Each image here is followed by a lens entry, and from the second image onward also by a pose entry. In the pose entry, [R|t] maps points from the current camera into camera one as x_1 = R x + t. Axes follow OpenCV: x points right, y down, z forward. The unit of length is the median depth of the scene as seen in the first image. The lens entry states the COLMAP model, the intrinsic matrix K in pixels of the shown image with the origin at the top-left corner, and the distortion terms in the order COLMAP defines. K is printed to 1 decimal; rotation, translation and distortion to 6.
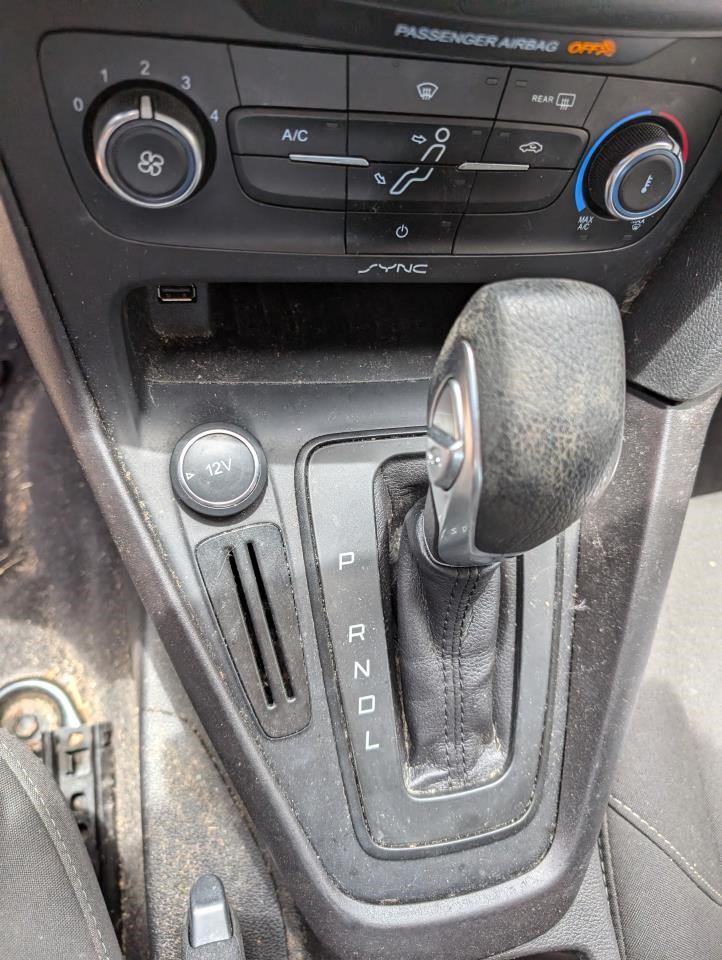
lens RADIAL K [[725.5, 0, 384.4], [0, 725.5, 479.3], [0, 0, 1]] dist [-0.019444, -0.001043]
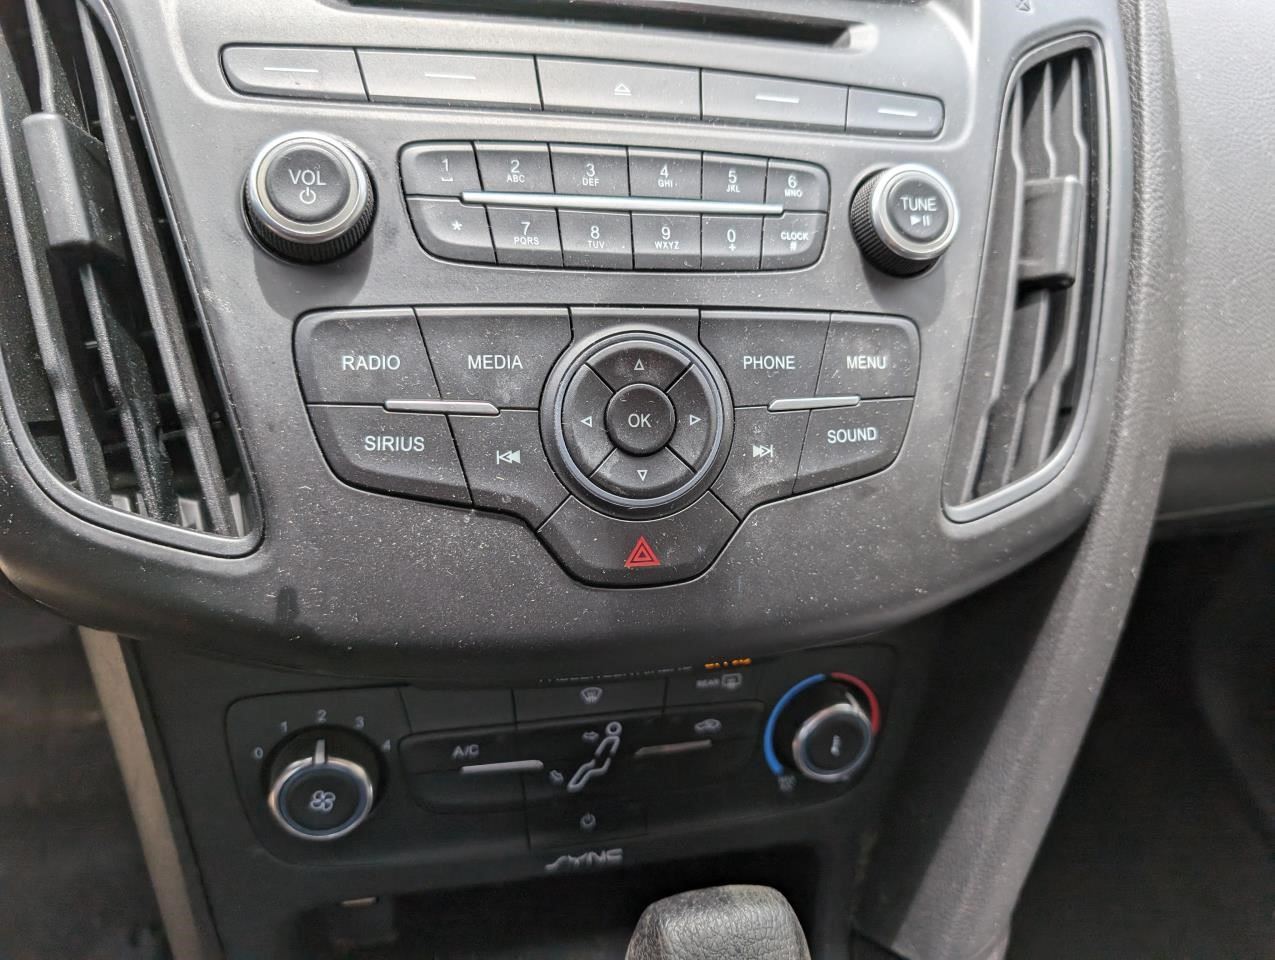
lens RADIAL K [[963.6, 0, 637.5], [0, 963.6, 480.0], [0, 0, 1]] dist [-0.019444, -0.001043]
pose [[0.993937, -0.107882, -0.021226, 0.178331], [0.082624, 0.860234, -0.503160, -0.094279], [0.072542, 0.498356, 0.863932, -0.334960]]
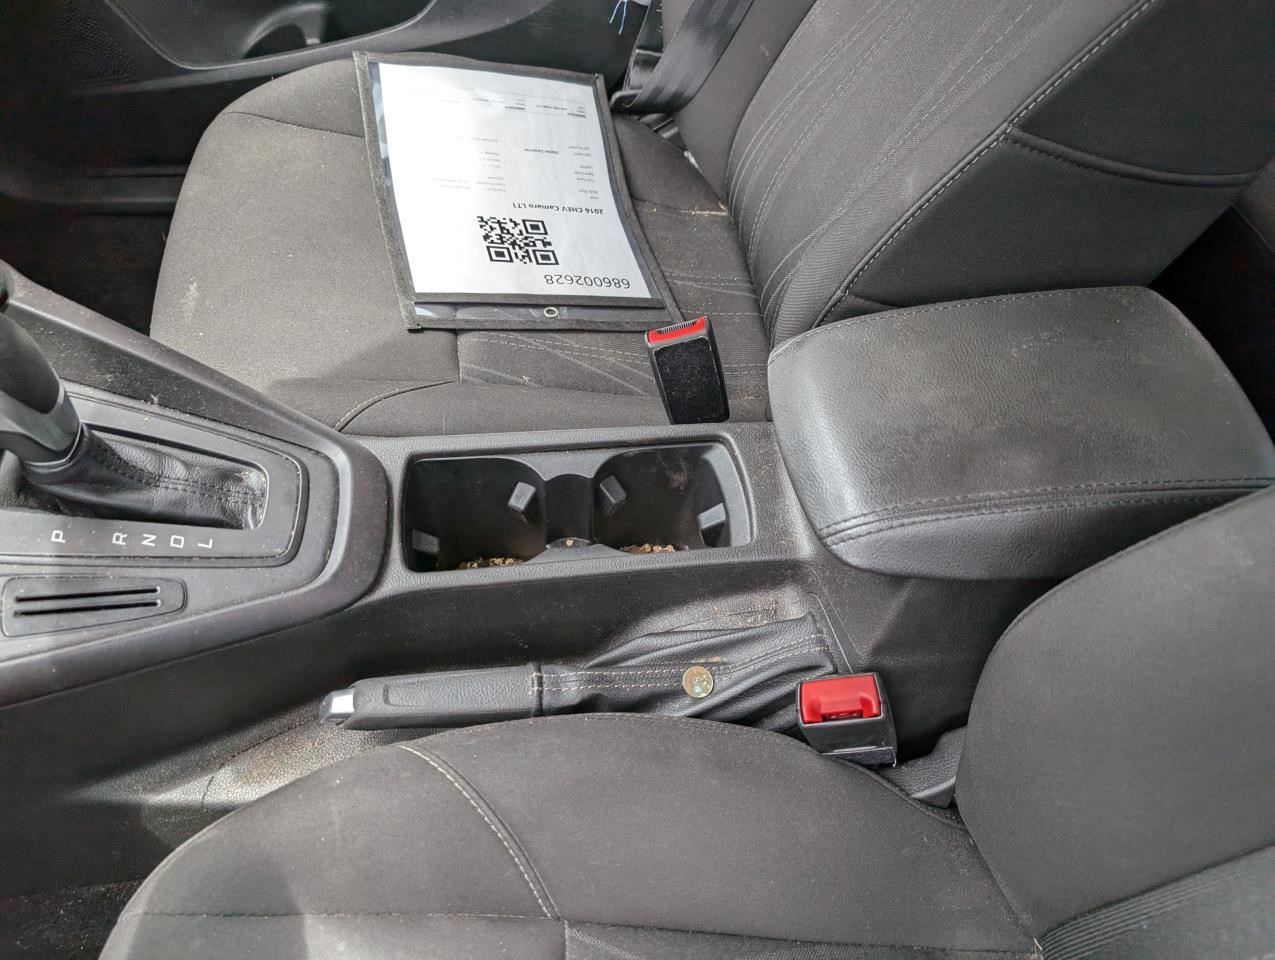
lens RADIAL K [[895.1, 0, 637.5], [0, 895.1, 480.0], [0, 0, 1]] dist [0.000225, 0.000748]
pose [[0.068416, -0.925905, 0.371509, -0.620447], [0.900136, 0.217865, 0.377213, 0.534549], [-0.430202, 0.308602, 0.848346, -1.132248]]
